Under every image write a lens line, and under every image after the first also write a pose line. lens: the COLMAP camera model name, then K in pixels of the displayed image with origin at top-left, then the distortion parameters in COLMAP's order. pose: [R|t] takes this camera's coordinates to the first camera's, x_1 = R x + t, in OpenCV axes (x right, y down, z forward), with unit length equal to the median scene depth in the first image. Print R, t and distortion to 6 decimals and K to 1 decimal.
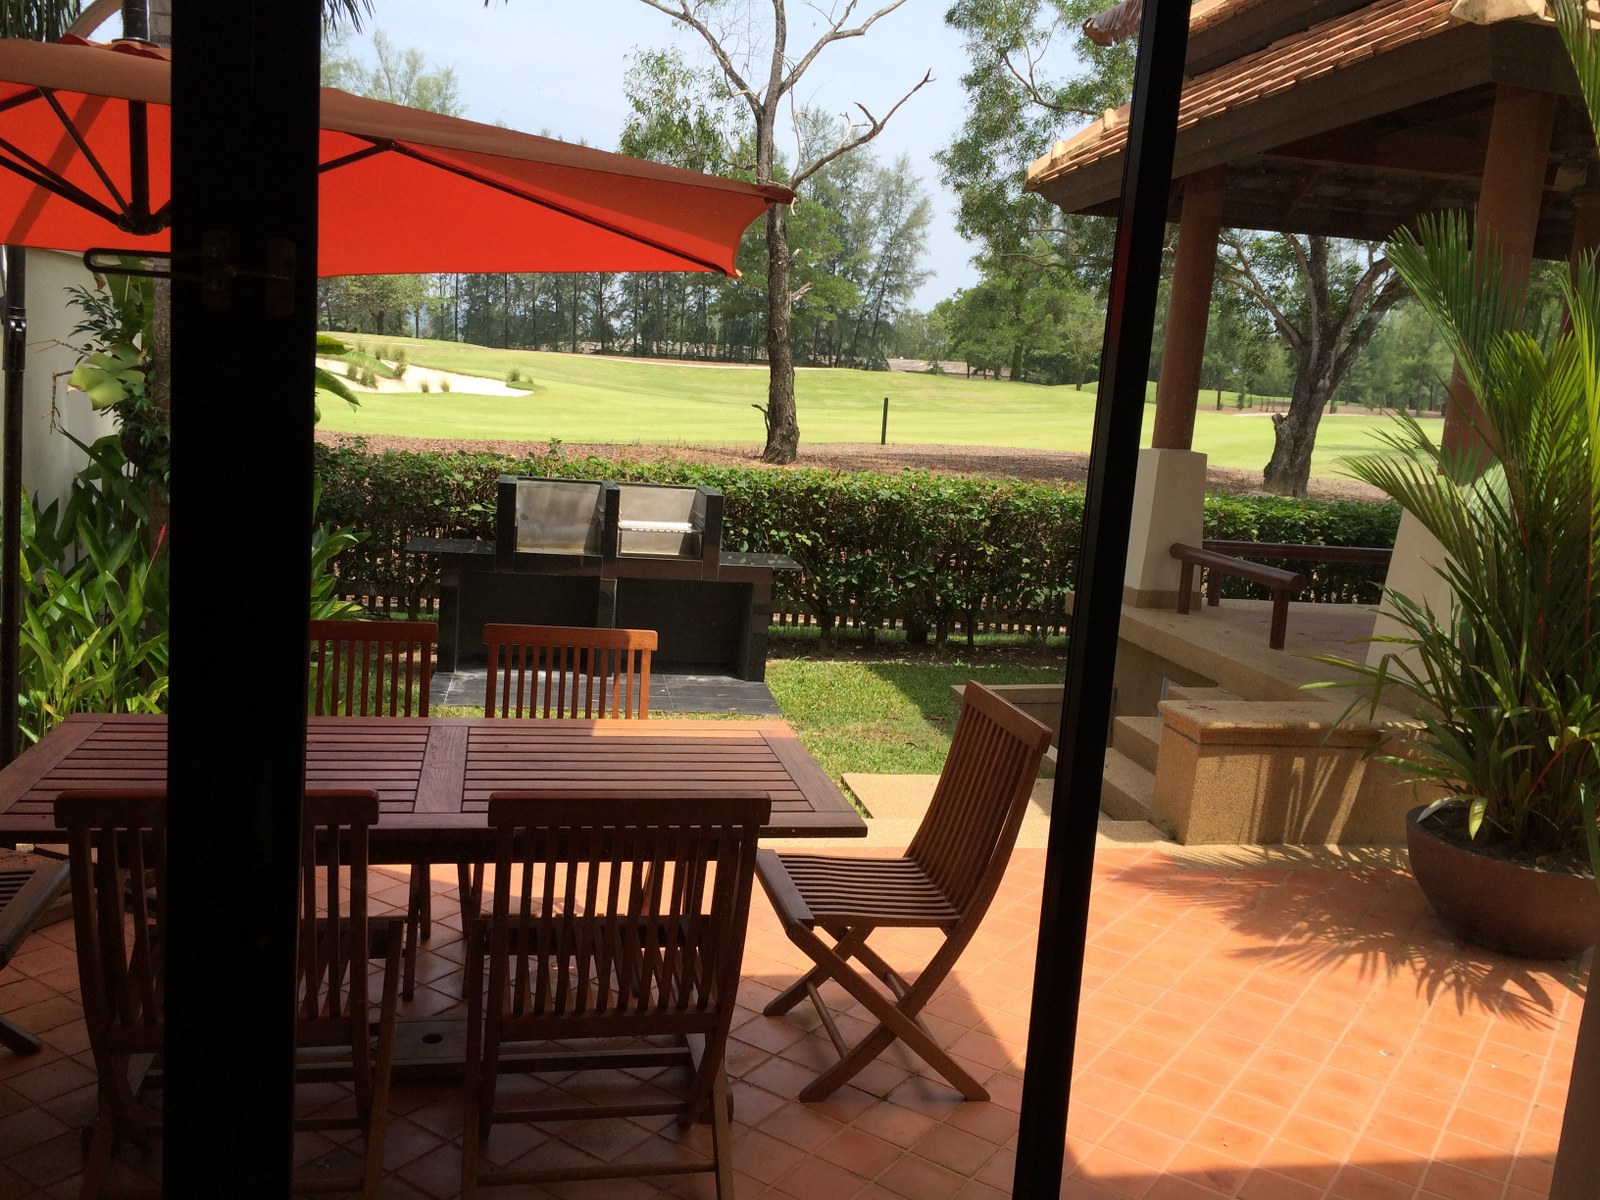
lens RADIAL K [[1400.7, 0, 792.4], [0, 1400.7, 607.9], [0, 0, 1]] dist [0.067302, -0.000290]
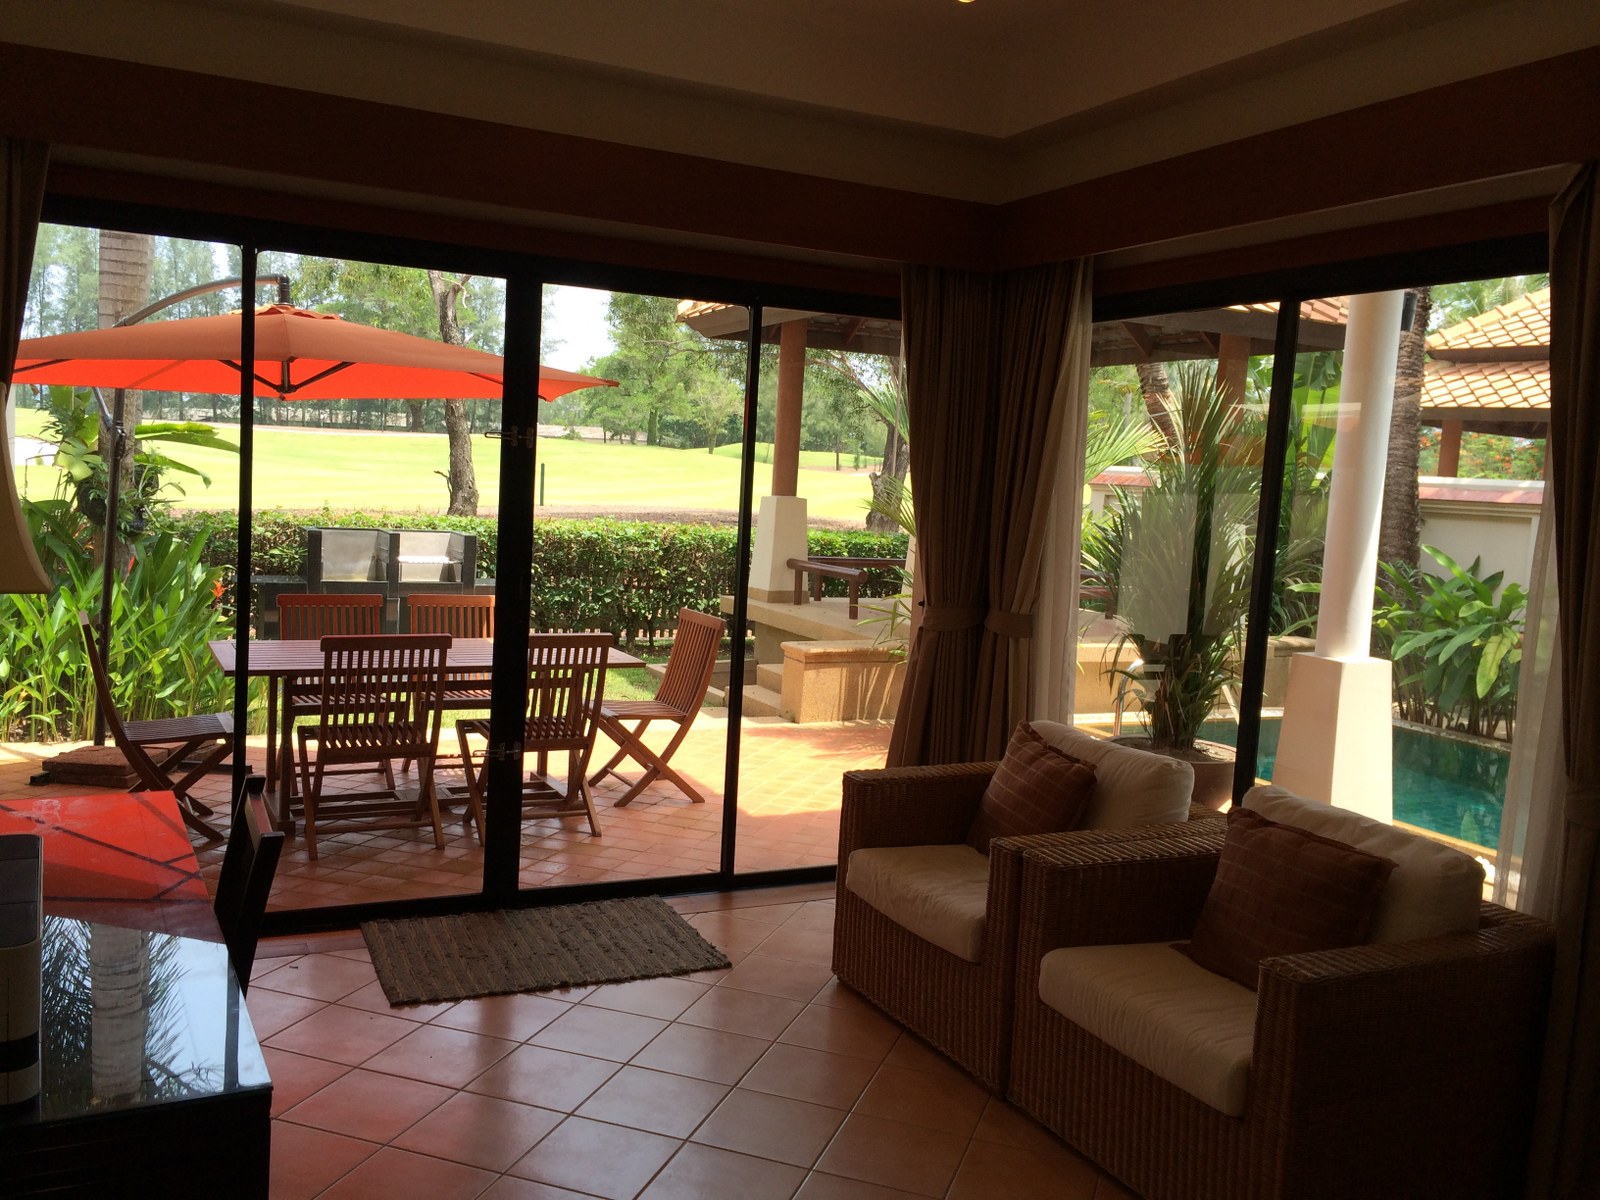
lens RADIAL K [[1400.7, 0, 803.1], [0, 1400.7, 604.1], [0, 0, 1]] dist [0.067302, -0.000290]
pose [[0.965178, -0.042731, 0.258081, -0.081578], [0.054890, 0.997687, -0.040091, 0.050951], [-0.255771, 0.052861, 0.965291, -0.353767]]
